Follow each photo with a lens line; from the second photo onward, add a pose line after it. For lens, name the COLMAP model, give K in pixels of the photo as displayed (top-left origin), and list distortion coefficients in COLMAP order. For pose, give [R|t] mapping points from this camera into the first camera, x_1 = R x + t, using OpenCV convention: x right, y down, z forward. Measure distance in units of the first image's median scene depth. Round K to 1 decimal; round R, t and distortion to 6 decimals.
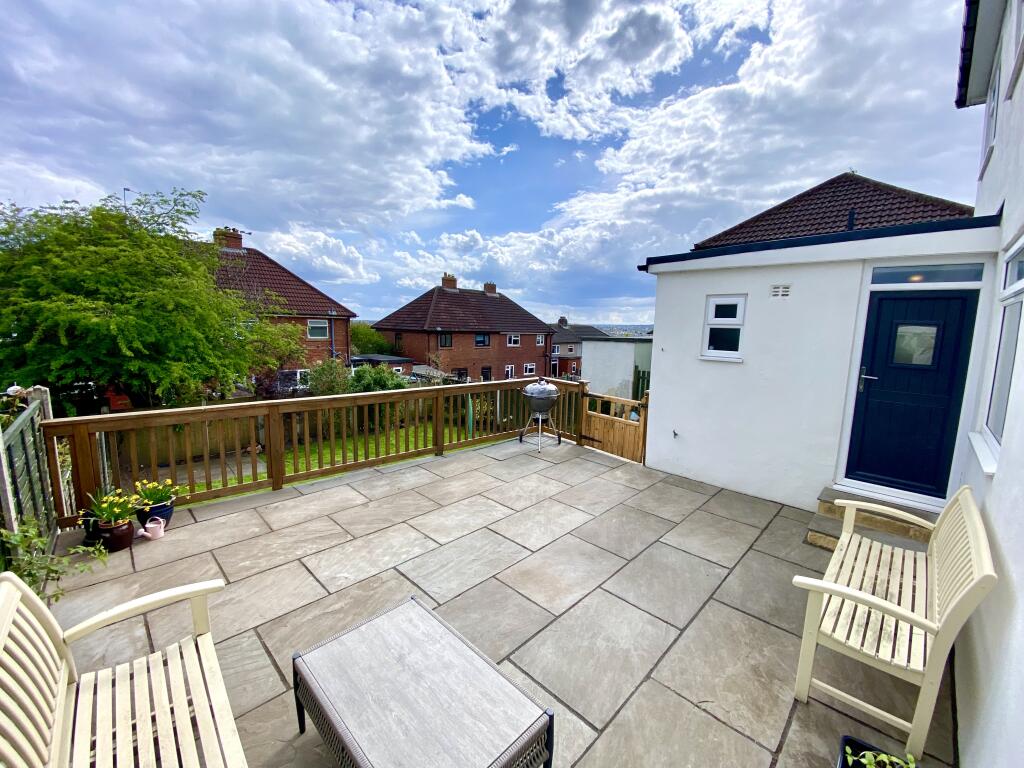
lens RADIAL K [[409.2, 0, 516.3], [0, 409.2, 383.9], [0, 0, 1]] dist [0.002798, 0.000021]
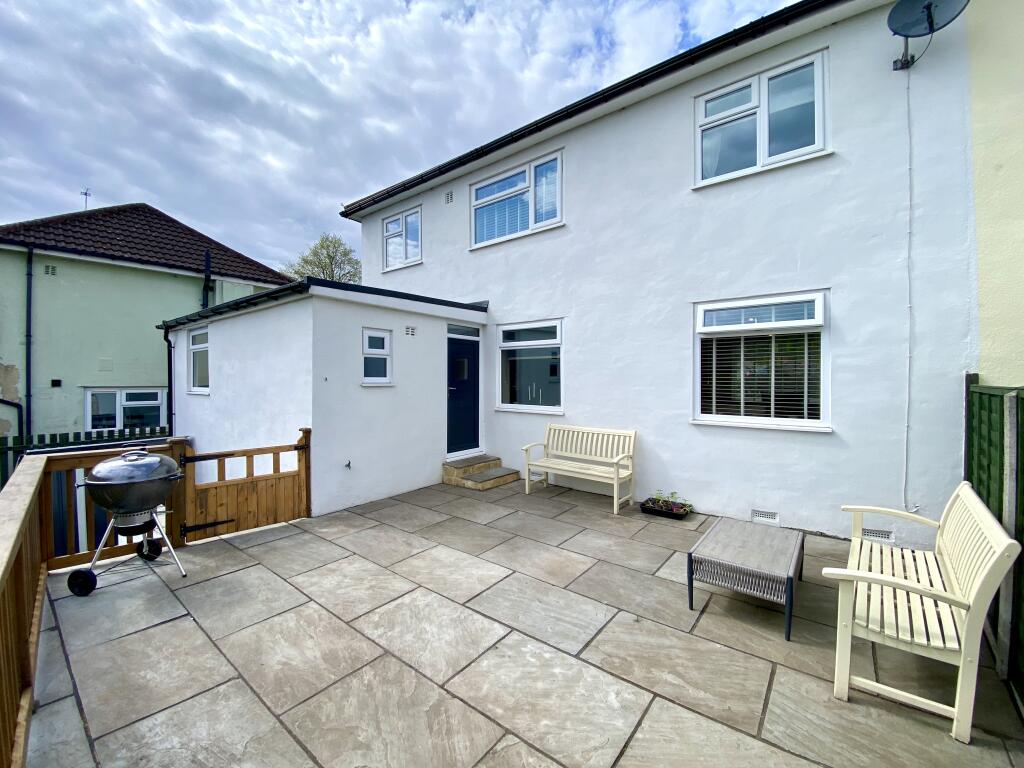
lens RADIAL K [[422.3, 0, 516.9], [0, 422.3, 380.4], [0, 0, 1]] dist [0.000024, -0.000128]
pose [[-0.122450, -0.029646, 0.992032, -0.701693], [0.136101, 0.989609, 0.046373, -0.073993], [-0.983098, 0.140695, -0.117142, 0.756108]]
